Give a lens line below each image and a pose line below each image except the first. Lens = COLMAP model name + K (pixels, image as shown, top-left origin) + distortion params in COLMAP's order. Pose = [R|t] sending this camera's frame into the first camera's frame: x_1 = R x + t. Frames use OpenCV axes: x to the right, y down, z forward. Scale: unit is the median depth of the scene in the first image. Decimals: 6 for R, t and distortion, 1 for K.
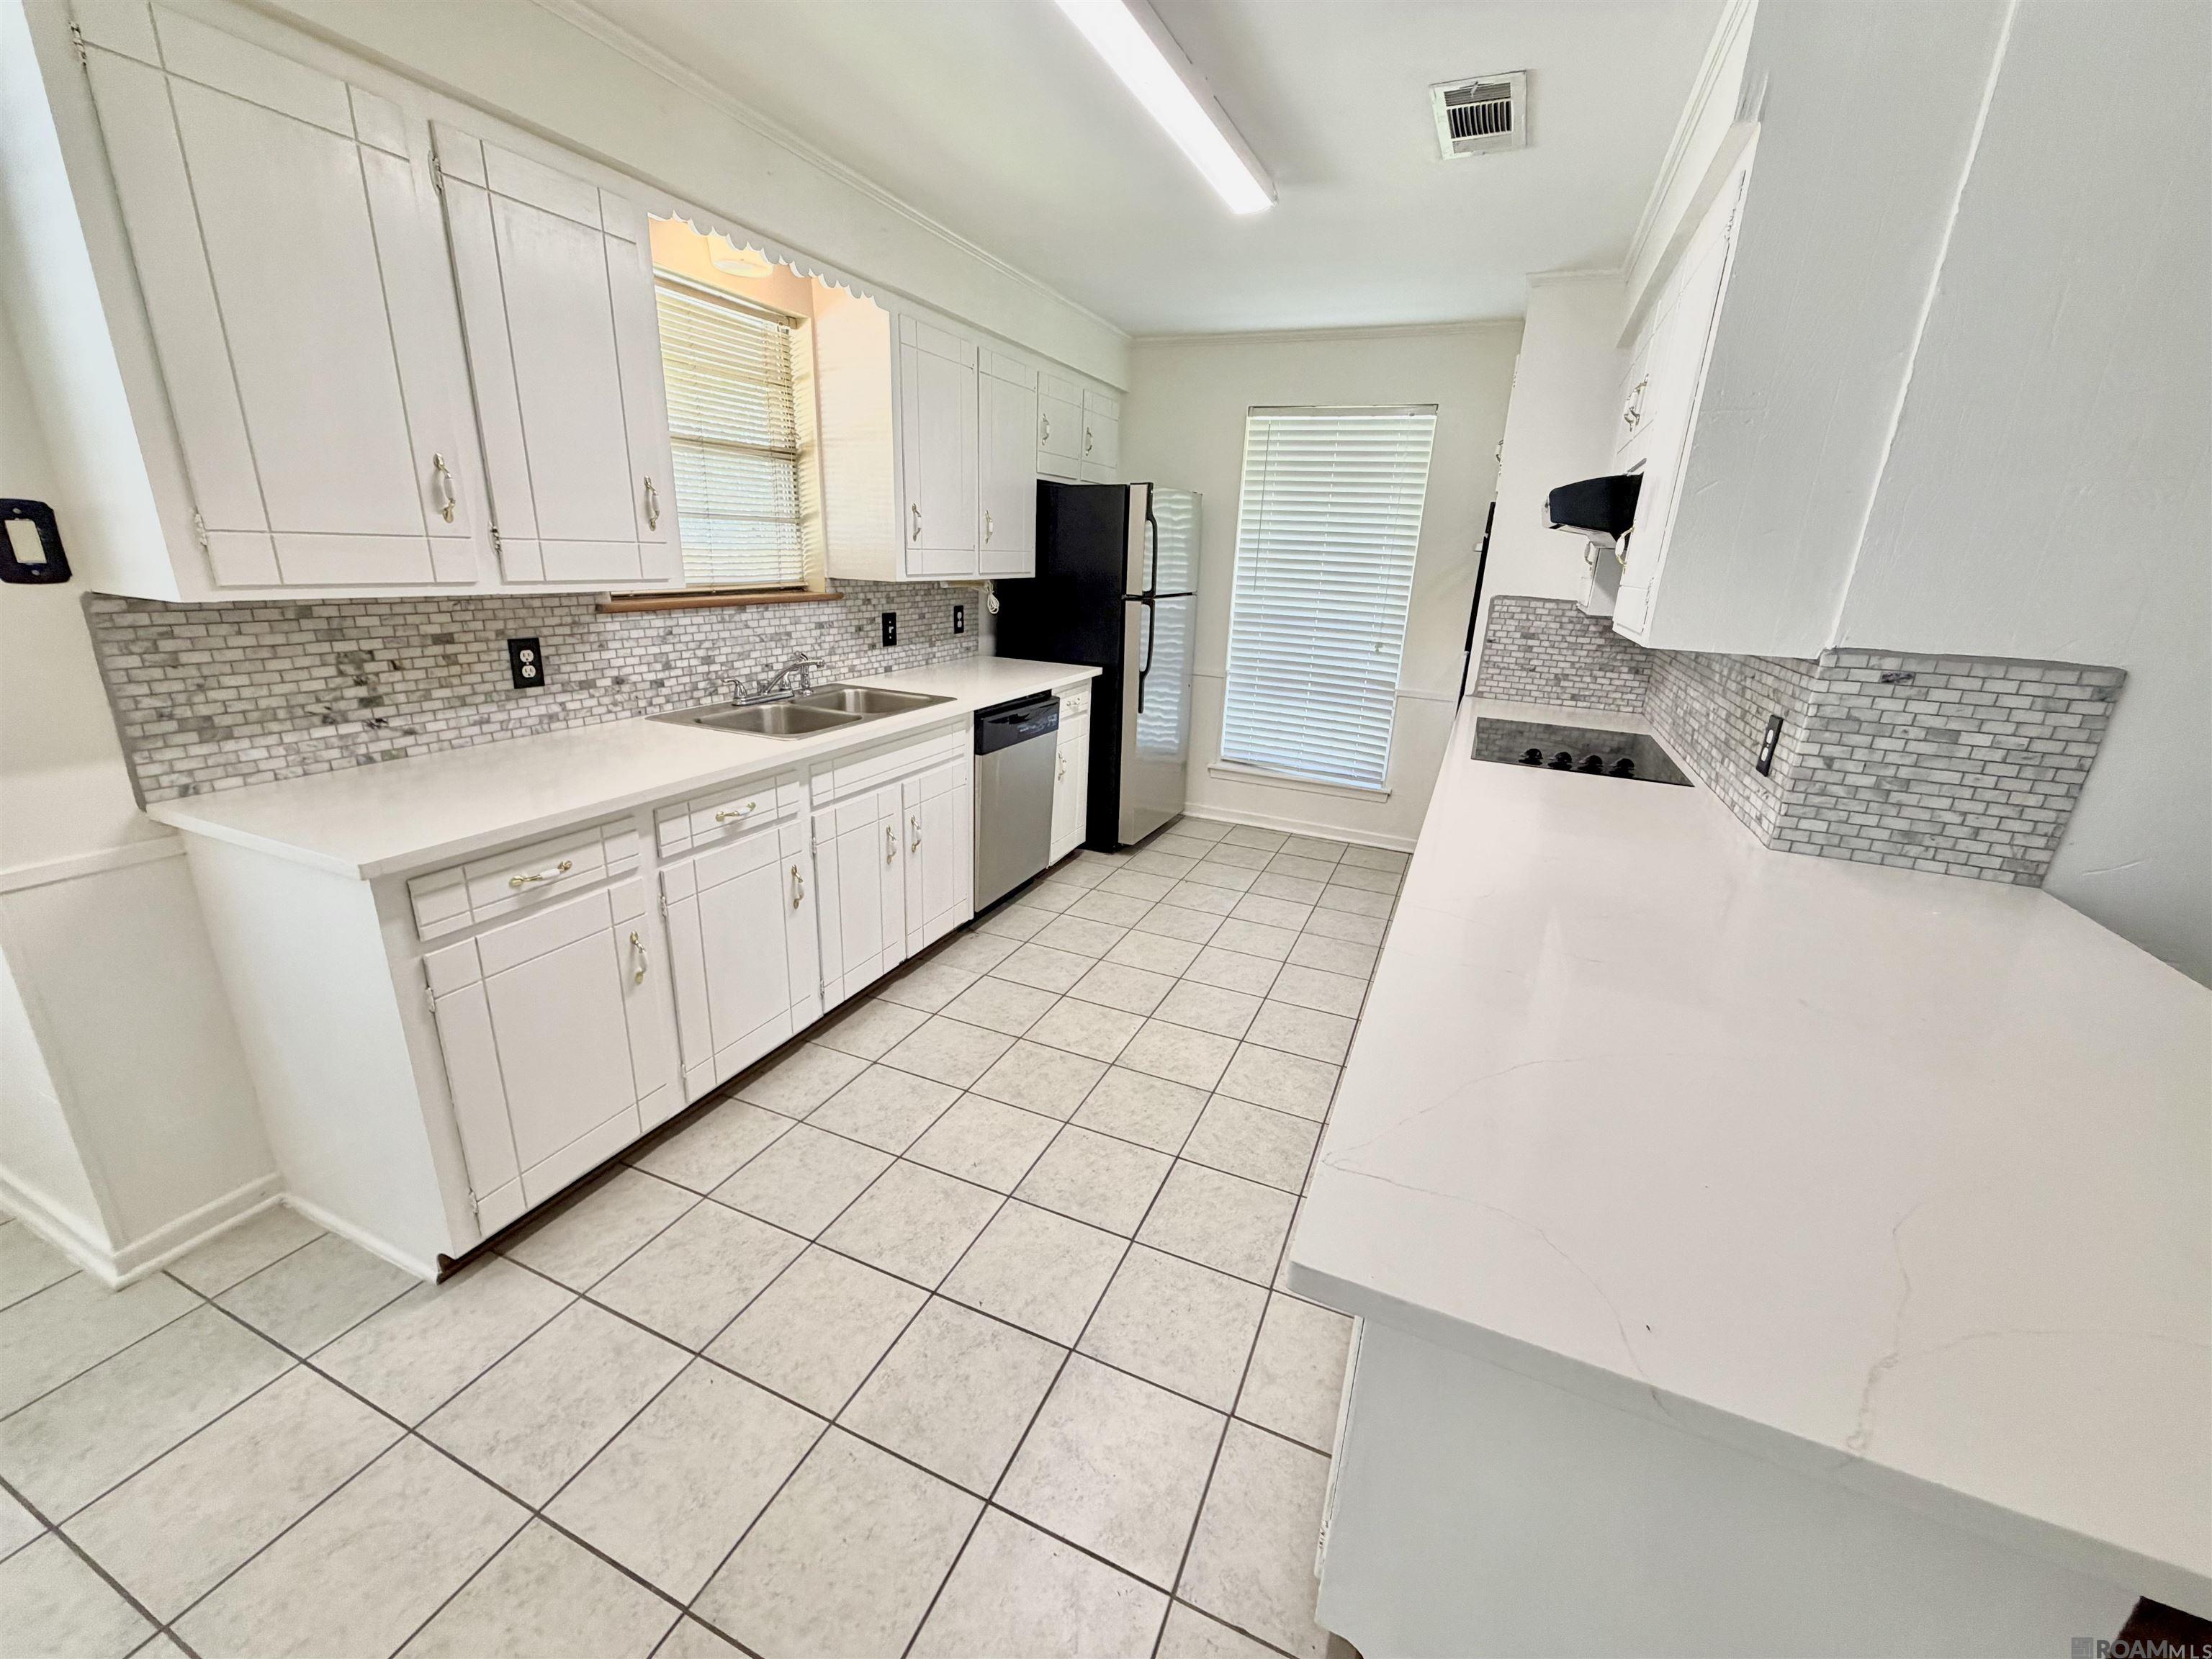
lens RADIAL K [[880.7, 0, 1100.9], [0, 880.7, 825.2], [0, 0, 1]] dist [0.000762, 0.000088]
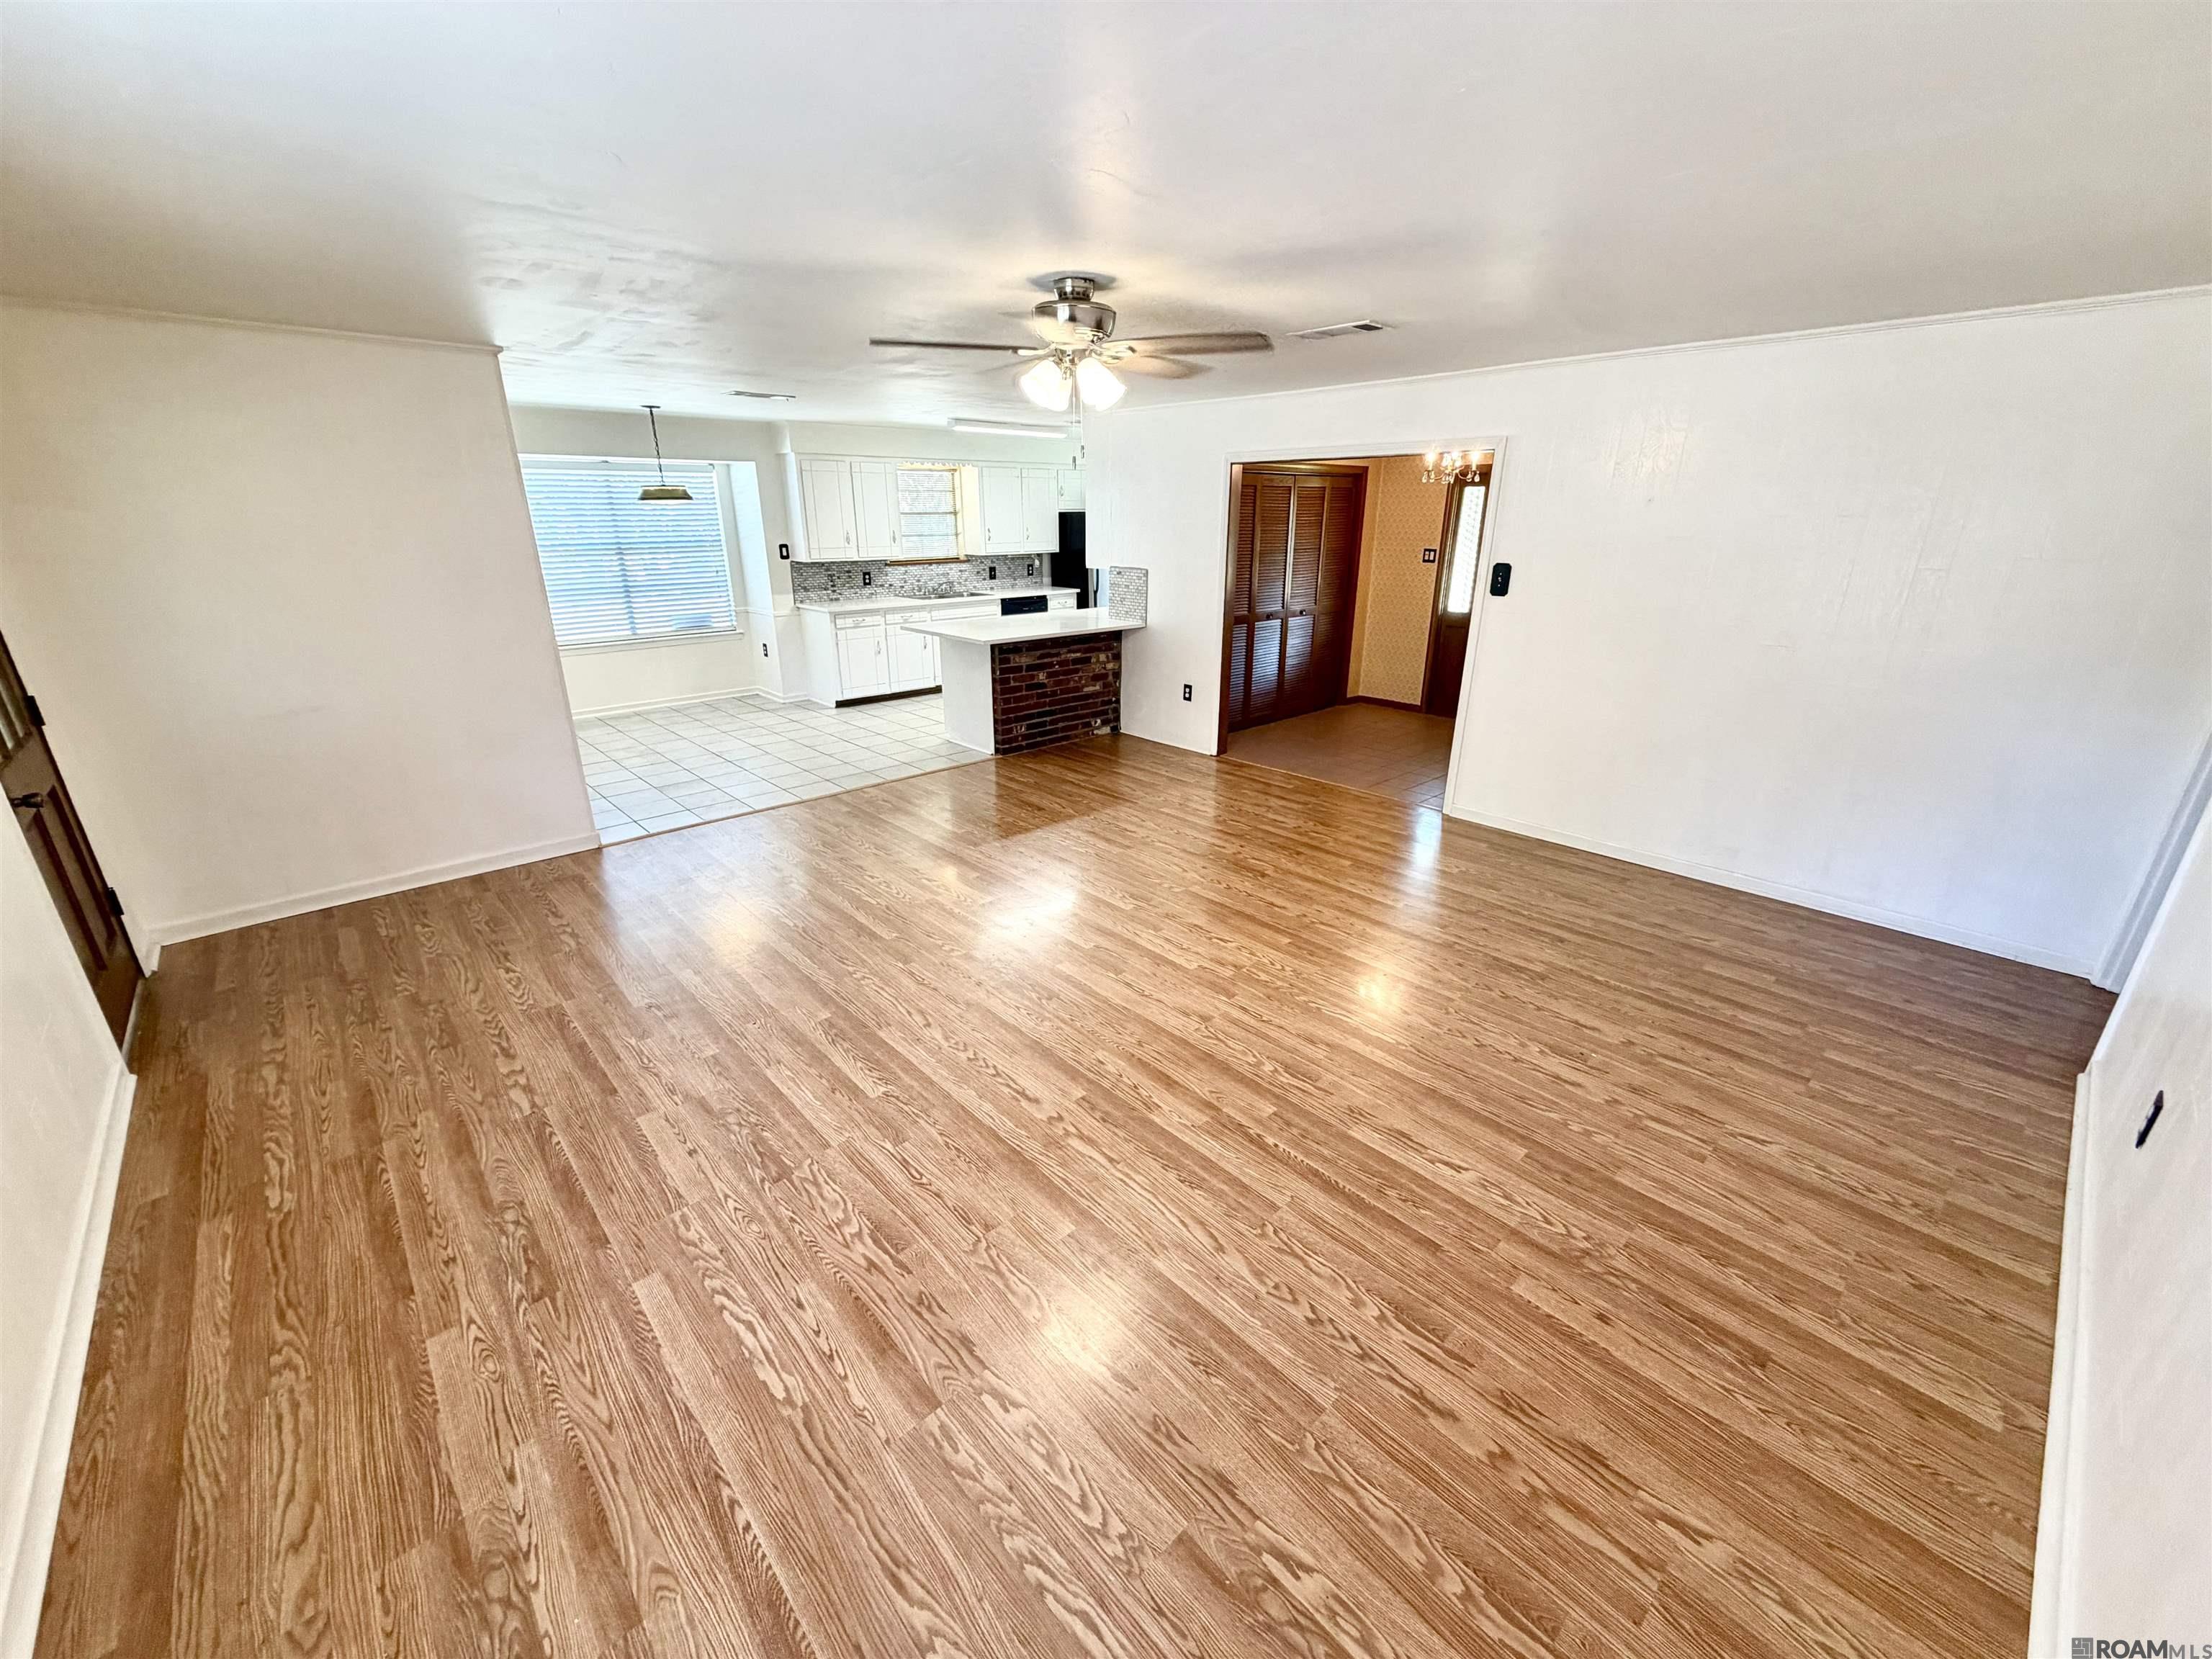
lens RADIAL K [[880.7, 0, 1100.9], [0, 880.7, 825.2], [0, 0, 1]] dist [0.000762, 0.000088]
pose [[0.913104, 0.098241, -0.395715, 1.794503], [-0.086807, 0.995128, 0.046748, 0.581951], [0.398380, -0.008335, 0.917183, -2.003678]]
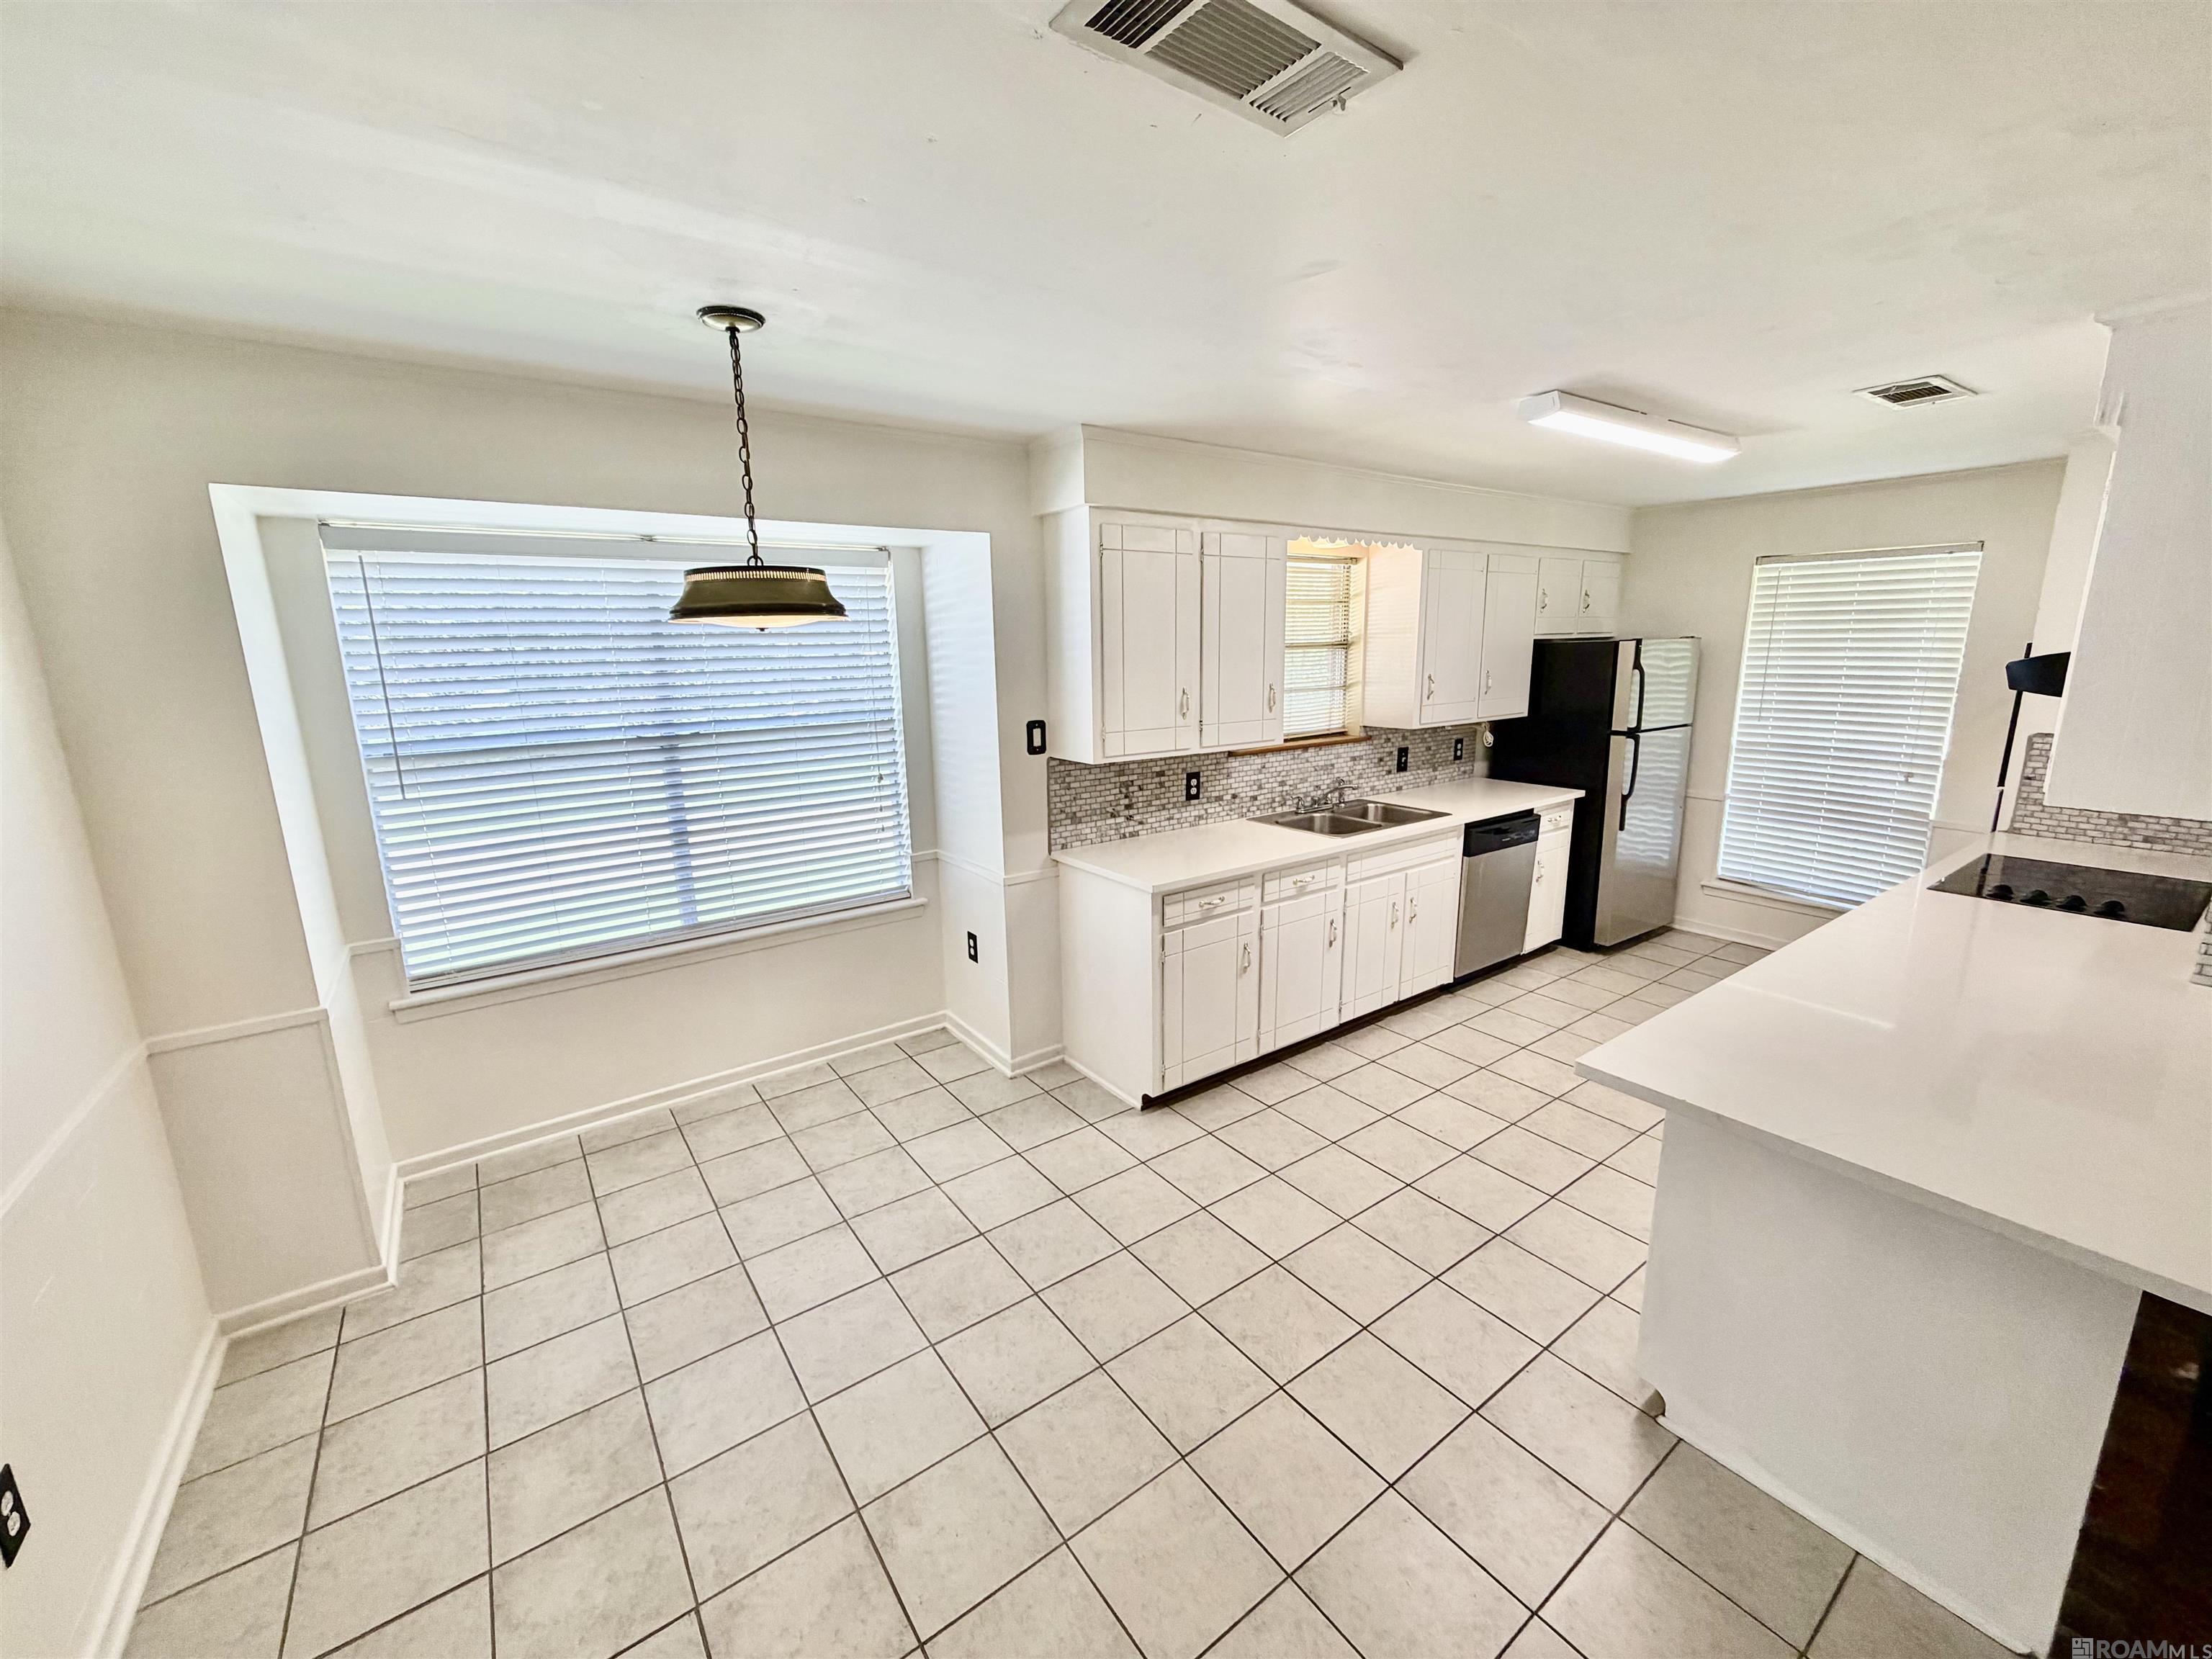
lens RADIAL K [[880.7, 0, 1100.9], [0, 880.7, 825.2], [0, 0, 1]] dist [0.000762, 0.000088]
pose [[0.856437, 0.050108, -0.513814, 0.090490], [-0.106243, 0.991081, -0.080438, 0.050417], [0.505200, 0.123480, 0.854123, -0.546017]]
